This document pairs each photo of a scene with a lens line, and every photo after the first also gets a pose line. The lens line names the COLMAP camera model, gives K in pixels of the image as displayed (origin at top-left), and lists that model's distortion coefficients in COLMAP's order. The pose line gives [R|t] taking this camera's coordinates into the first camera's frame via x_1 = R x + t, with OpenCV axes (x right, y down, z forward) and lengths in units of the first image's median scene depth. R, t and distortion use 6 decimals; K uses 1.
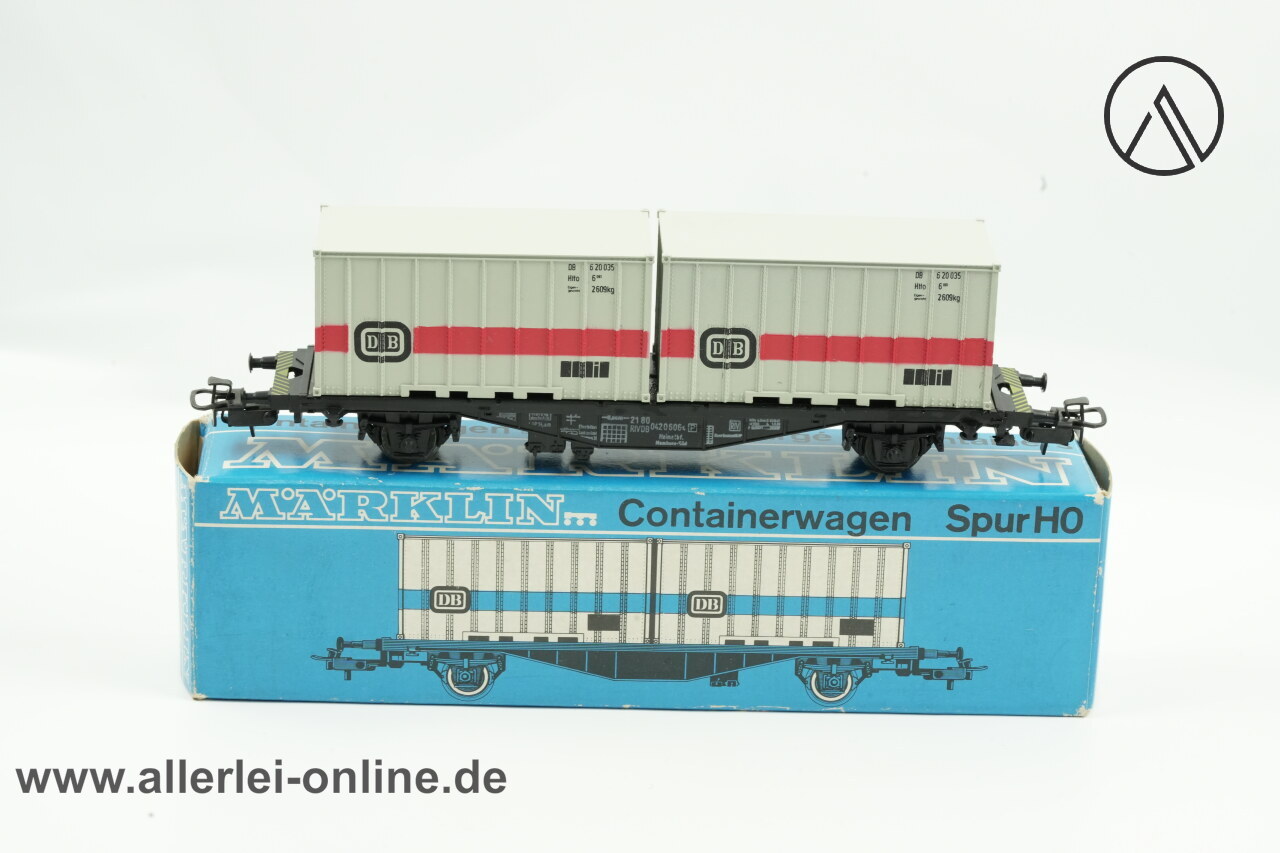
lens RADIAL K [[3848.4, 0, 640.0], [0, 3848.4, 426.5], [0, 0, 1]] dist [-0.099457, 0.293800]
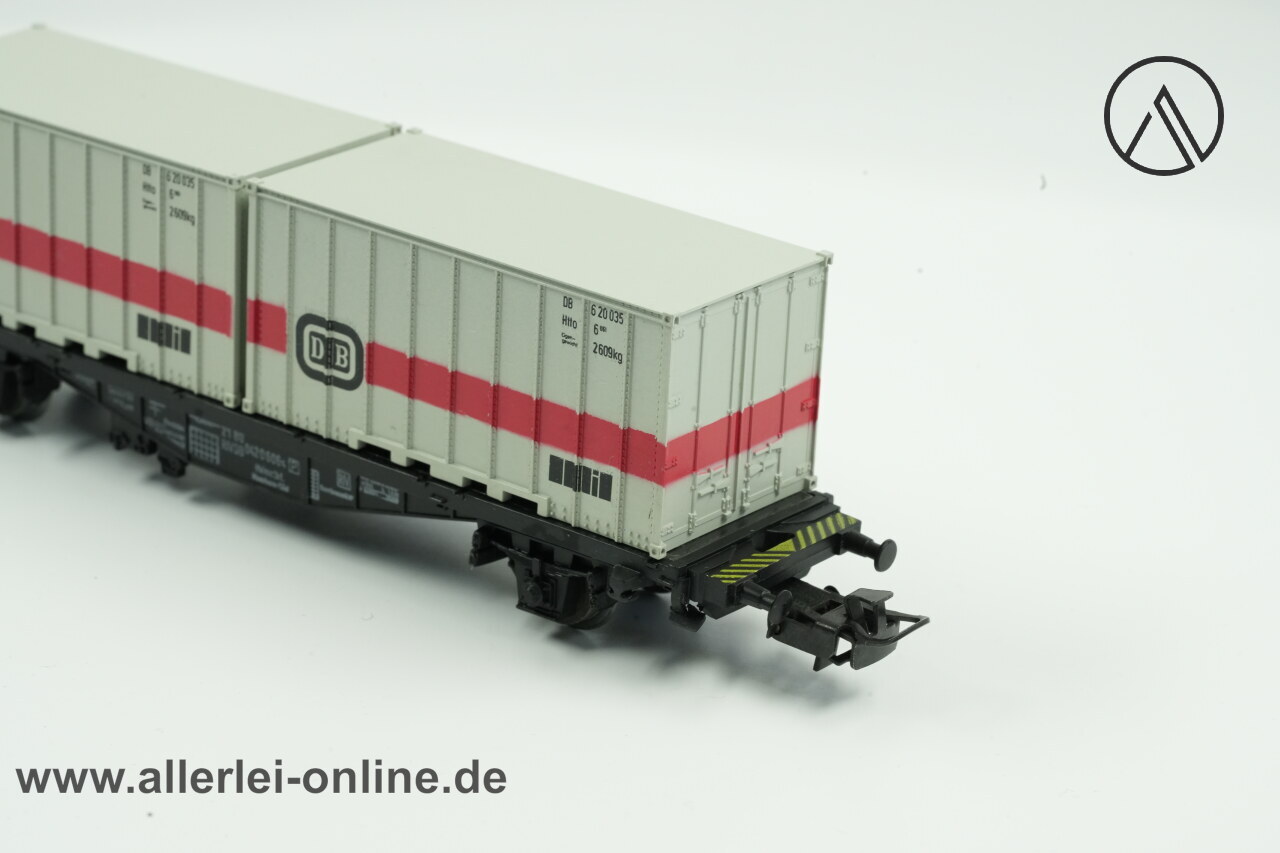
lens RADIAL K [[3848.4, 0, 640.0], [0, 3848.4, 426.5], [0, 0, 1]] dist [-0.099457, 0.293800]
pose [[0.774905, 0.238884, -0.585198, 0.436775], [-0.279285, 0.959955, 0.022042, -0.036740], [0.567030, 0.146357, 0.810591, 0.511054]]
